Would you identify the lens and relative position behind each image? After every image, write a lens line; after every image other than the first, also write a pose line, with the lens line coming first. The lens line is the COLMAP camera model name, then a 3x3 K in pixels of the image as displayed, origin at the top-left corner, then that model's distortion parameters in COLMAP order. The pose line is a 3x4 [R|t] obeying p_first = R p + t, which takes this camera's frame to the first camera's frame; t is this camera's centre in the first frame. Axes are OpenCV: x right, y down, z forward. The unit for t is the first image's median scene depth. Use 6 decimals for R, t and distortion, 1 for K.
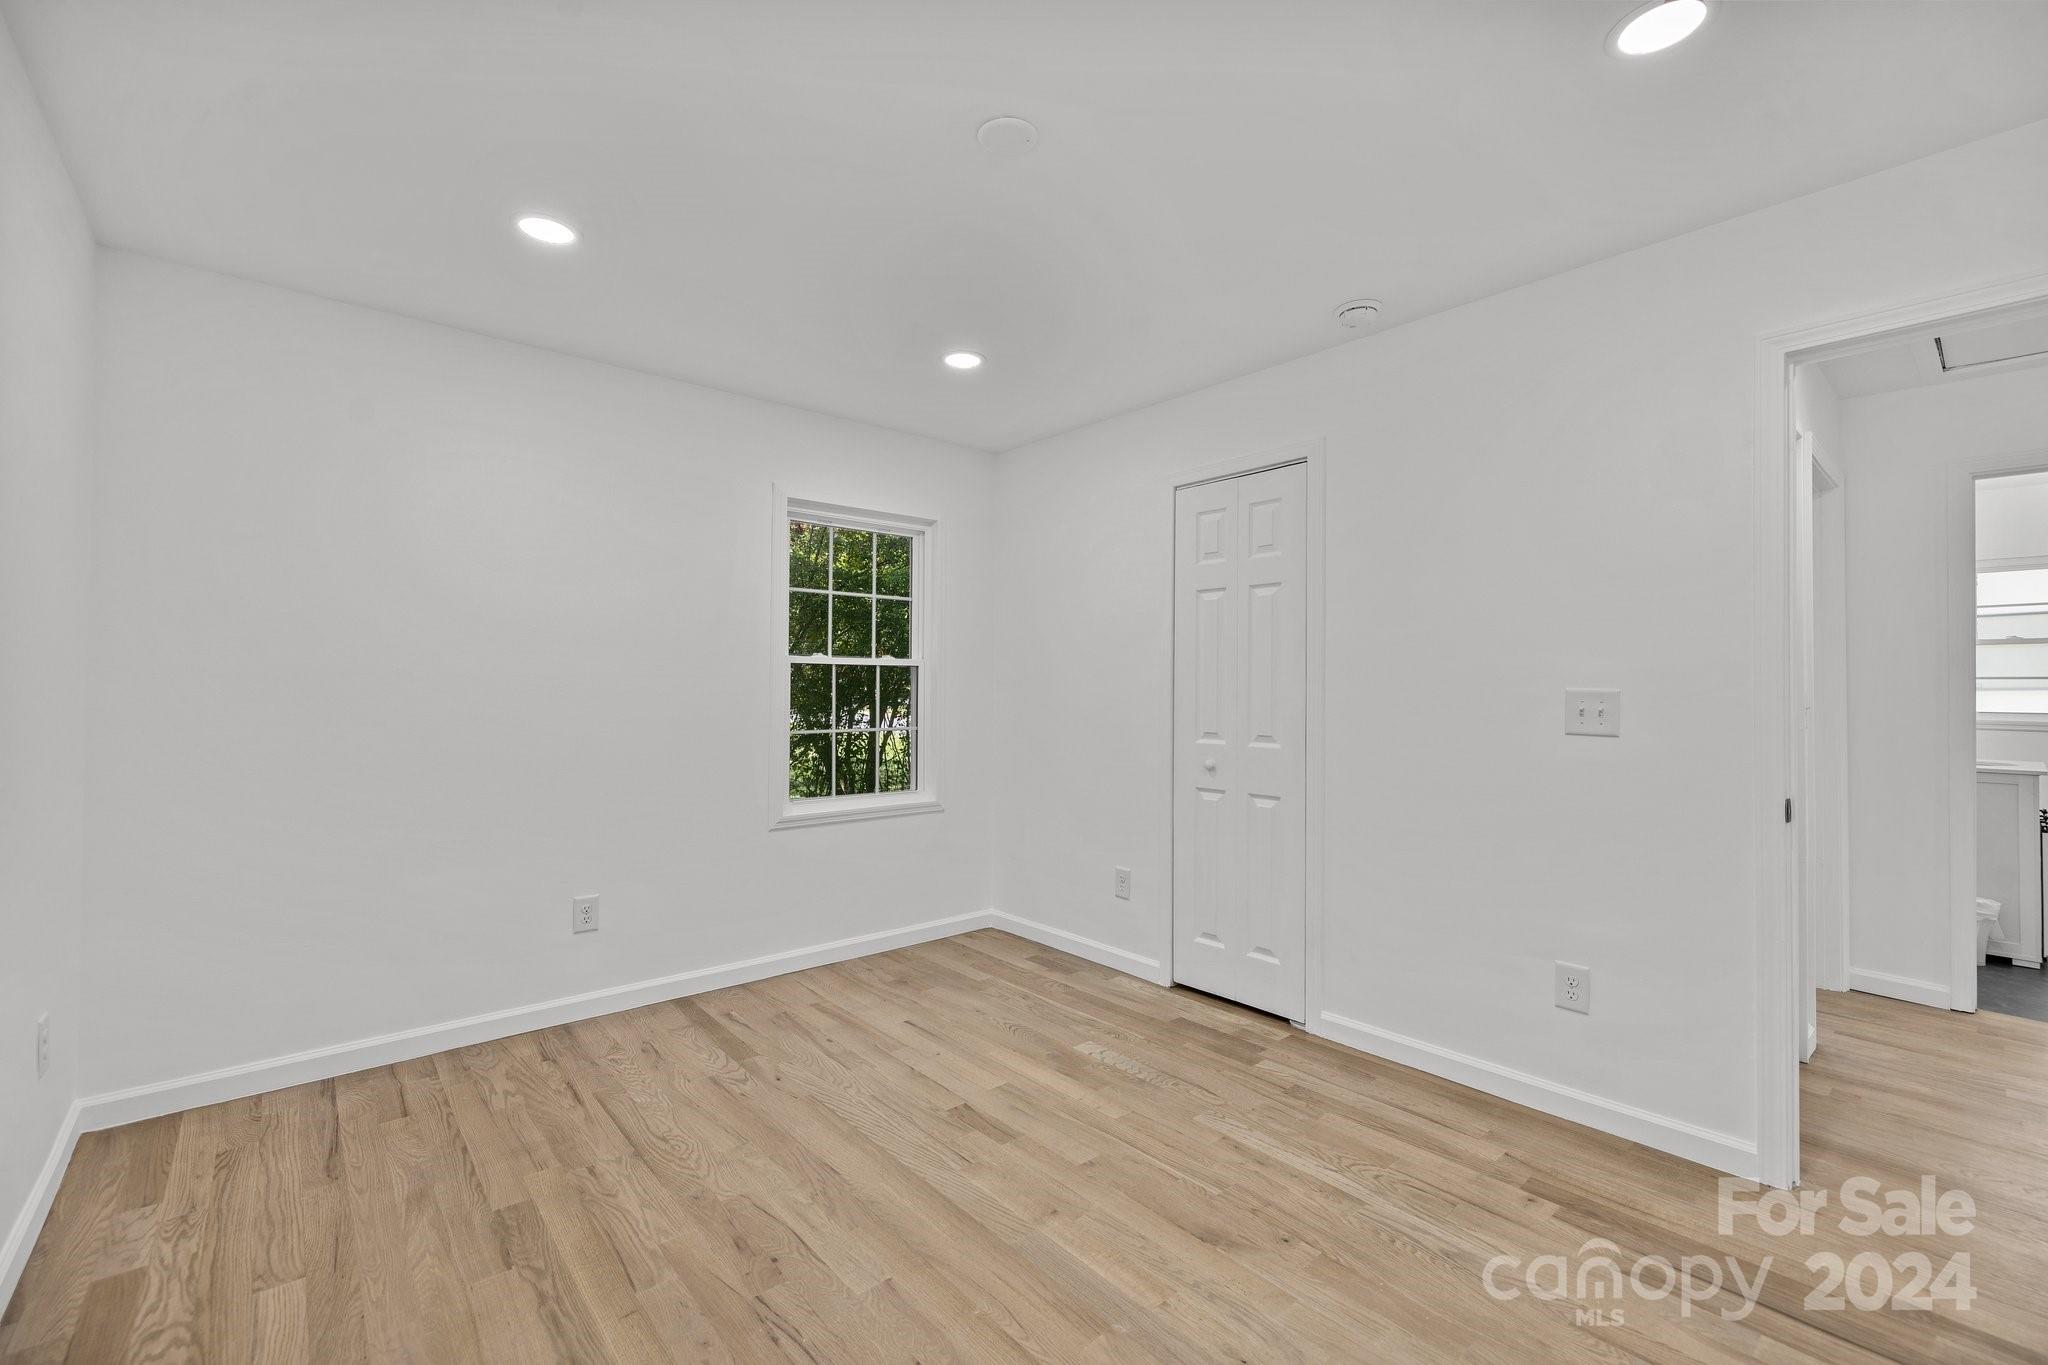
lens RADIAL K [[859.7, 0, 1015.4], [0, 859.7, 685.4], [0, 0, 1]] dist [0.001393, -0.000101]
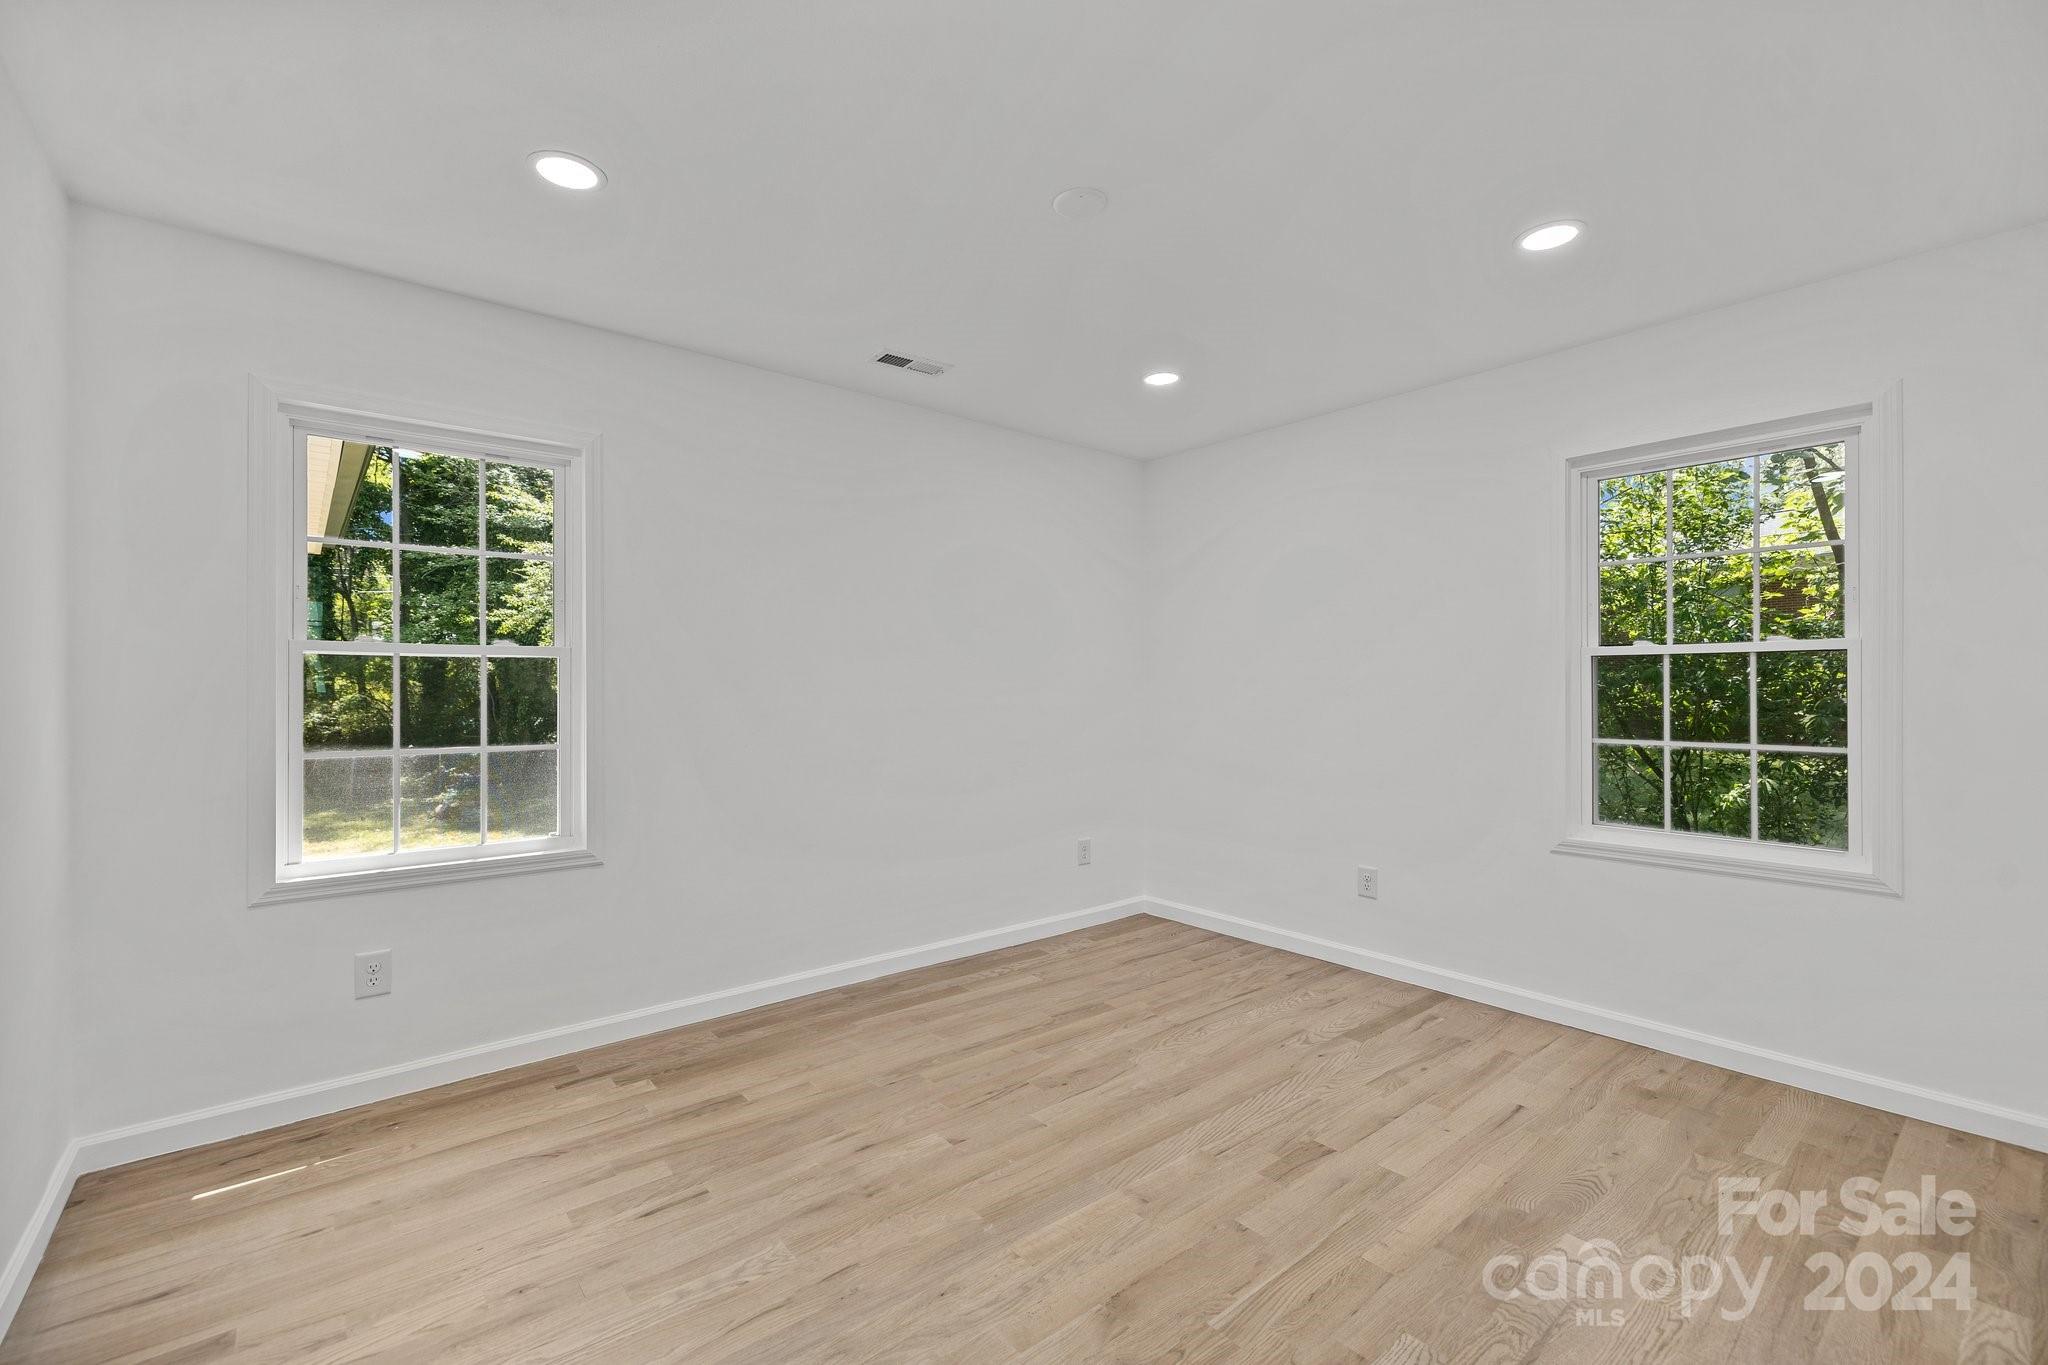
lens RADIAL K [[859.7, 0, 1015.4], [0, 859.7, 685.4], [0, 0, 1]] dist [0.001393, -0.000101]
pose [[-0.019146, -0.007493, -0.999789, 0.800309], [0.006869, 0.999947, -0.007625, 0.007004], [0.999793, -0.007013, -0.019093, 0.651816]]
